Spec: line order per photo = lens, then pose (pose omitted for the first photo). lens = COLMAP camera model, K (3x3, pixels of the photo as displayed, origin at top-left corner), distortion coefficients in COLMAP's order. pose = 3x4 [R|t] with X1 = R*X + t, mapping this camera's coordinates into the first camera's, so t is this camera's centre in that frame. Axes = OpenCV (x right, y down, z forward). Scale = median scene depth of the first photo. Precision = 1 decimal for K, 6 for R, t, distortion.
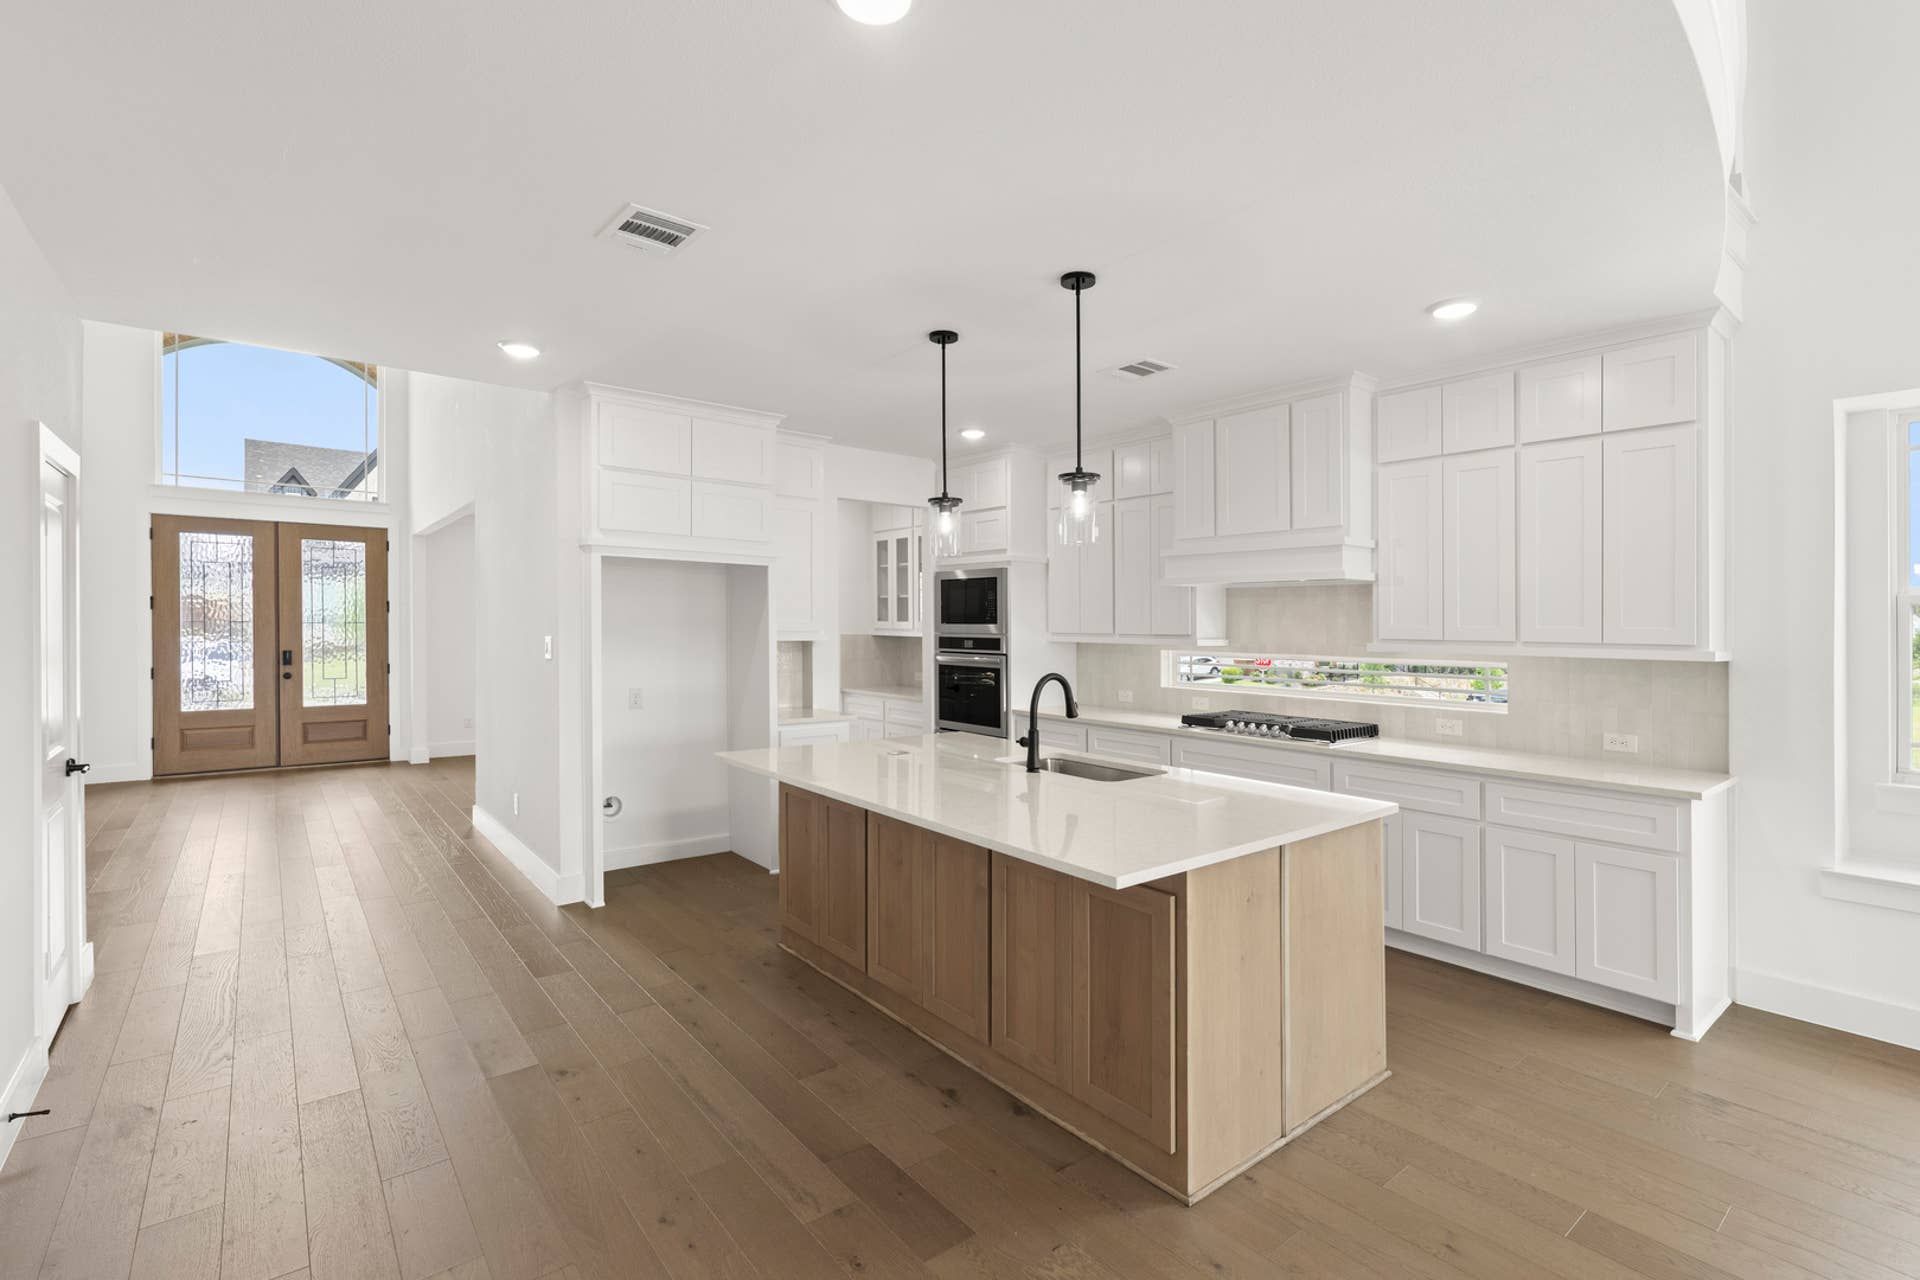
lens RADIAL K [[925.7, 0, 979.2], [0, 925.7, 625.6], [0, 0, 1]] dist [0.007933, 0.000348]
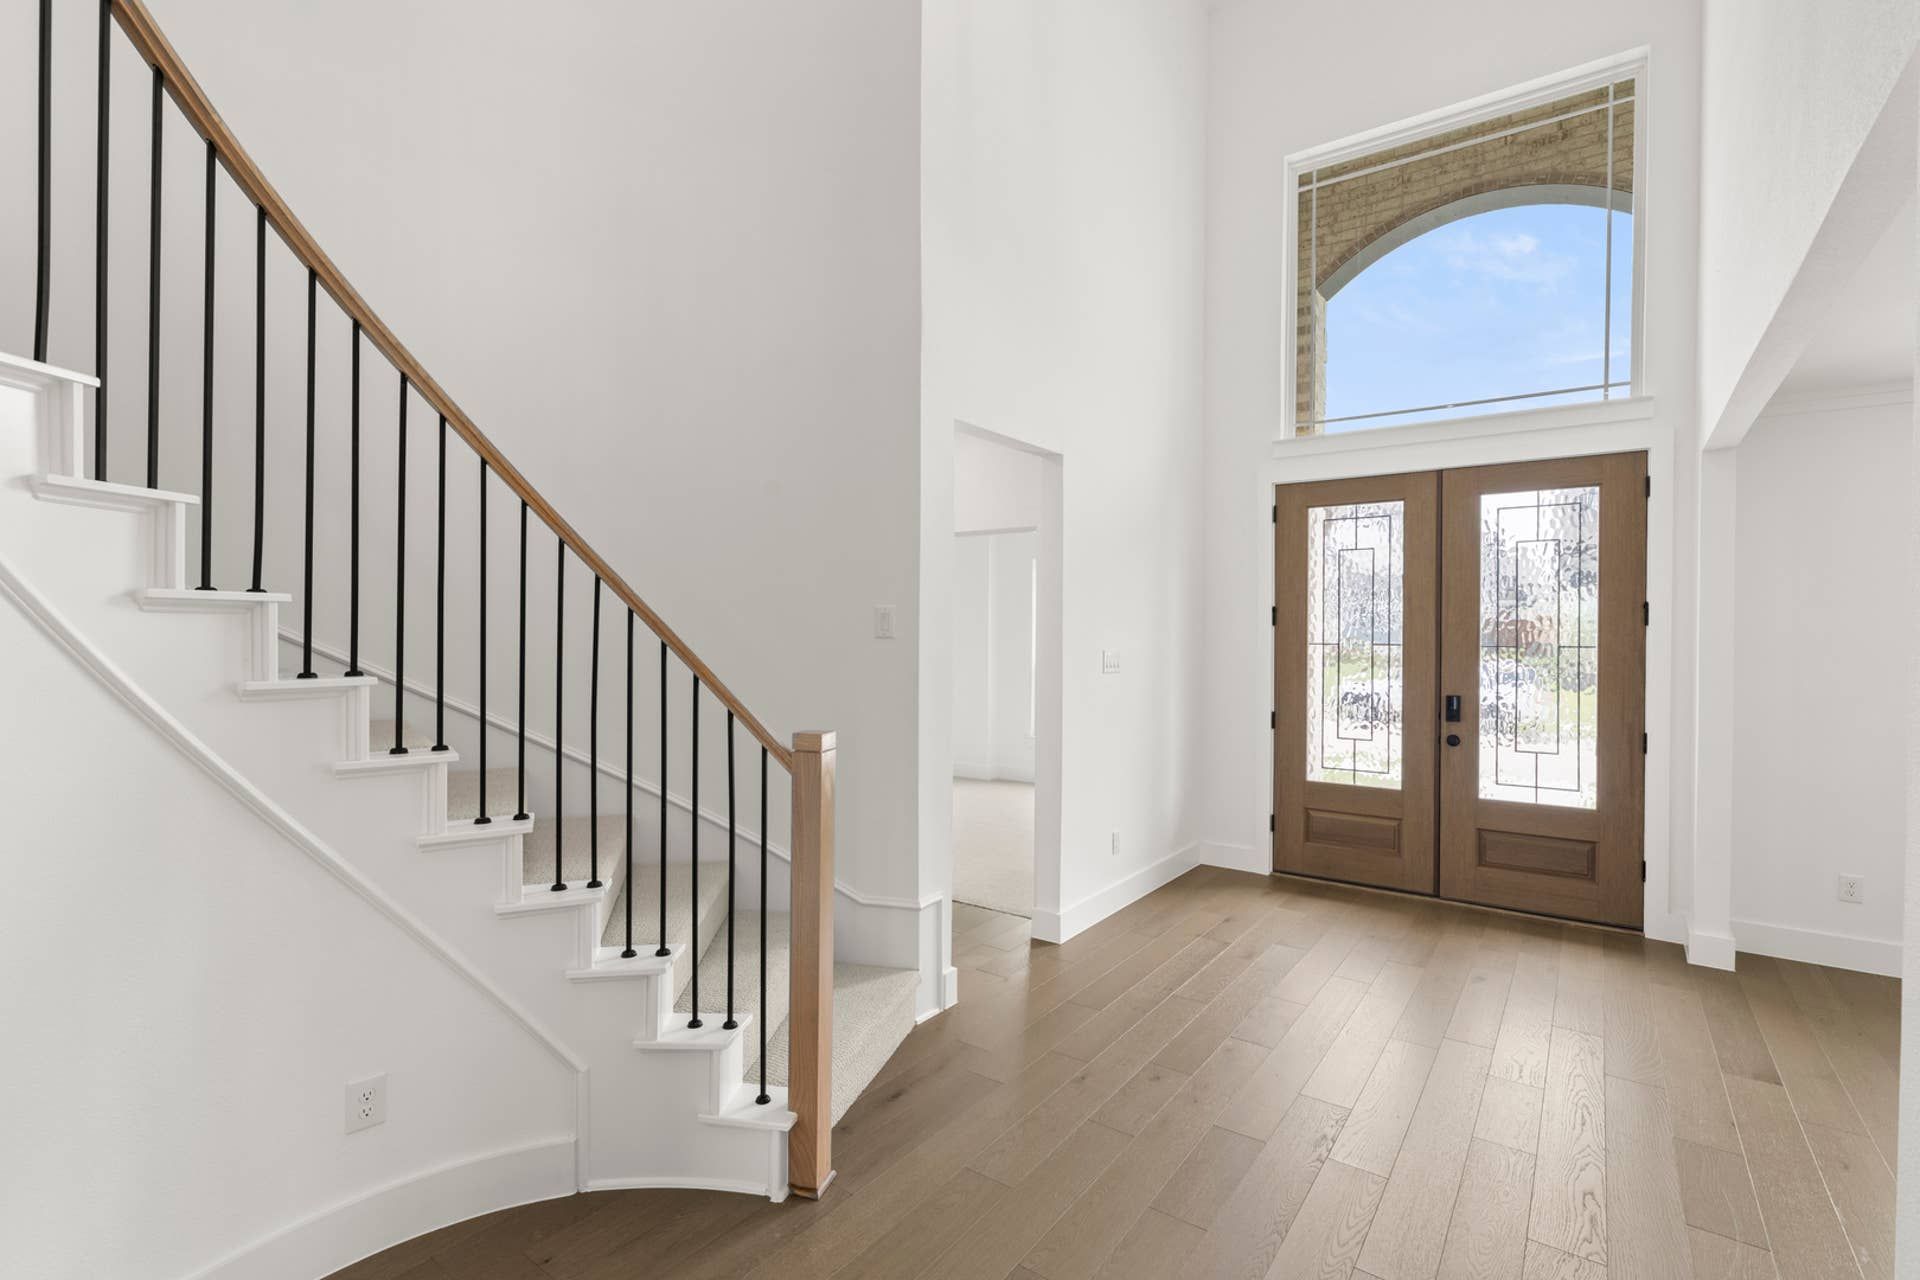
lens RADIAL K [[864.6, 0, 959.2], [0, 864.6, 656.4], [0, 0, 1]] dist [-0.002417, -0.000283]
pose [[0.274667, 0.019237, -0.961347, -0.322712], [-0.004570, 0.999815, 0.018701, -0.005627], [0.961529, -0.000743, 0.274704, 0.567615]]
